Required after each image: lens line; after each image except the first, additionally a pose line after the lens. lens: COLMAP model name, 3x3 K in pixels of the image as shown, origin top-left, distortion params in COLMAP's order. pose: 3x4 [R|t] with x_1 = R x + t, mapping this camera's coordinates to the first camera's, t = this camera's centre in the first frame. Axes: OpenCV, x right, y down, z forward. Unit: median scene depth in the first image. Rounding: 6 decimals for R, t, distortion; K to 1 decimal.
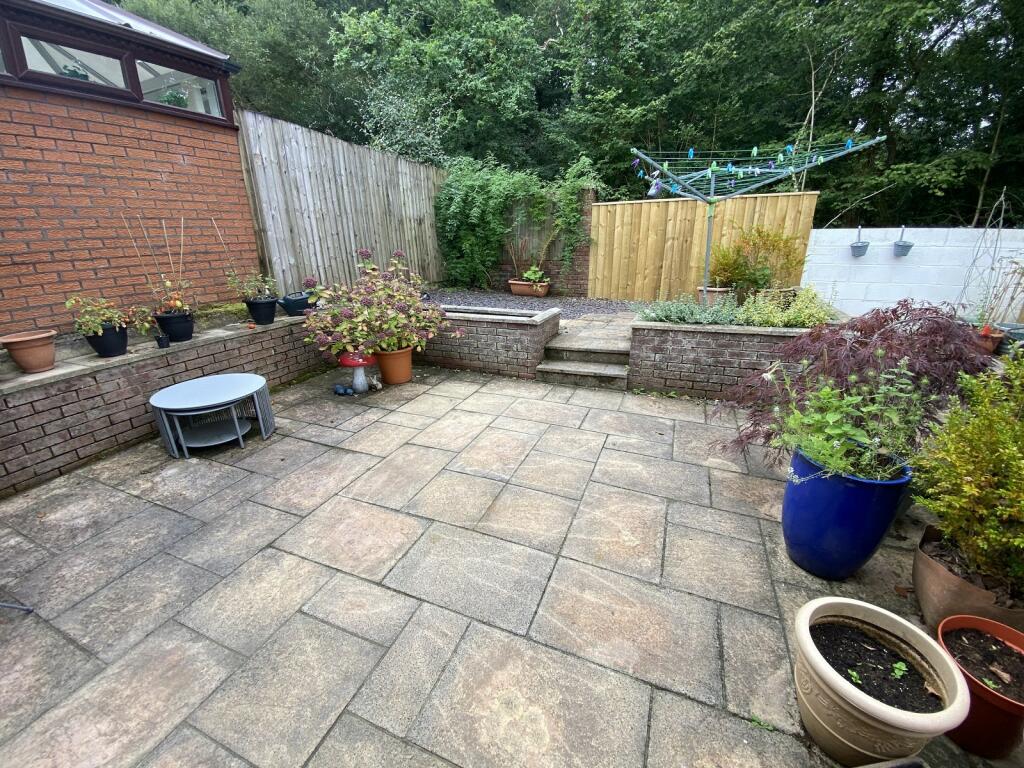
lens RADIAL K [[412.5, 0, 507.1], [0, 412.5, 381.2], [0, 0, 1]] dist [0.010590, -0.013945]
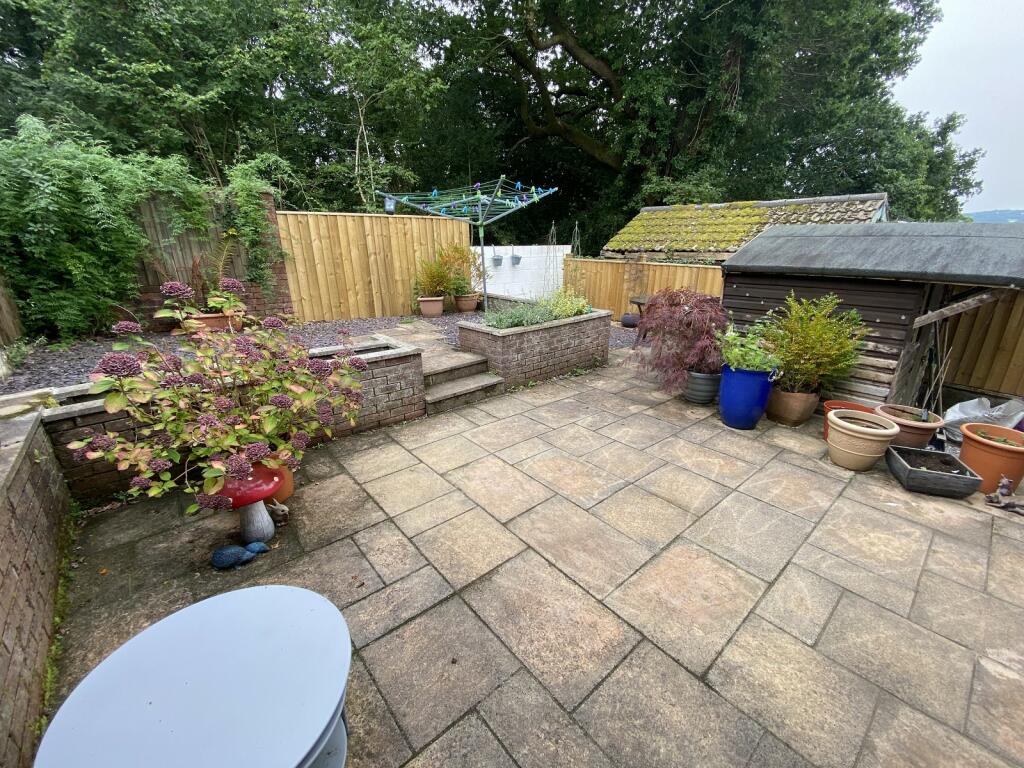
lens RADIAL K [[412.5, 0, 507.1], [0, 412.5, 381.2], [0, 0, 1]] dist [0.010590, -0.013945]
pose [[0.462757, -0.268049, 0.844989, -0.569410], [0.287201, 0.947112, 0.143159, -0.146839], [-0.838673, 0.176433, 0.515267, 0.381131]]
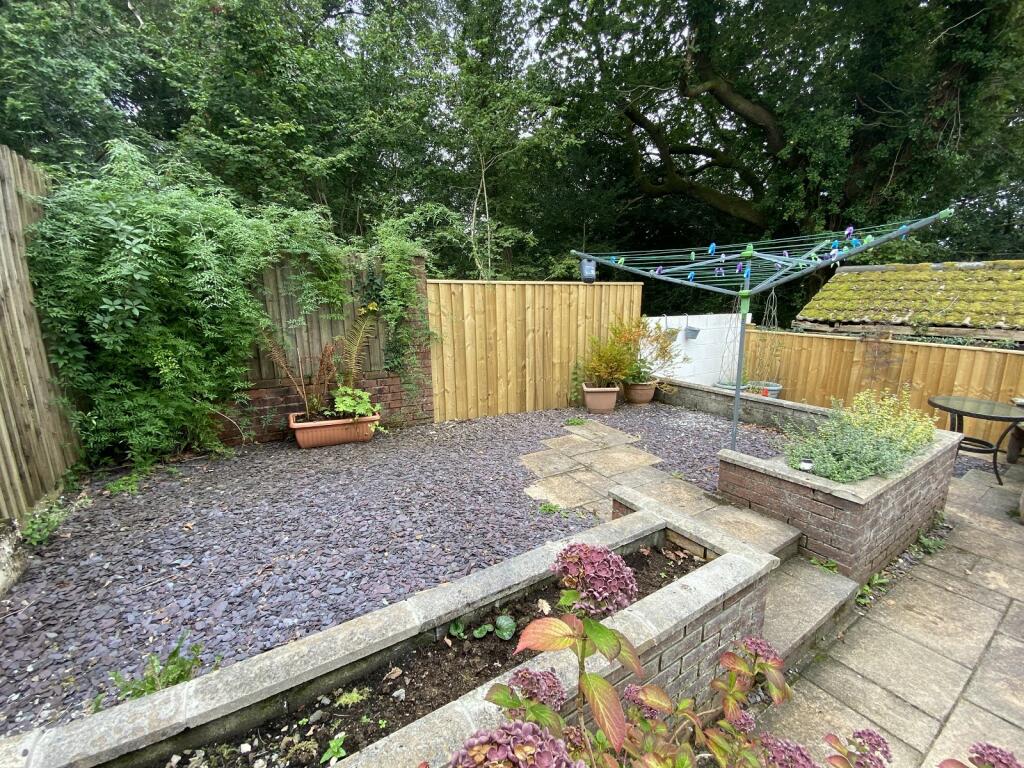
lens RADIAL K [[411.5, 0, 512.0], [0, 411.5, 384.0], [0, 0, 1]] dist [0.022844, -0.019241]
pose [[0.585052, -0.143638, 0.798175, -0.367686], [0.263312, 0.964515, -0.019433, -0.356837], [-0.767060, 0.221538, 0.602113, 0.860839]]
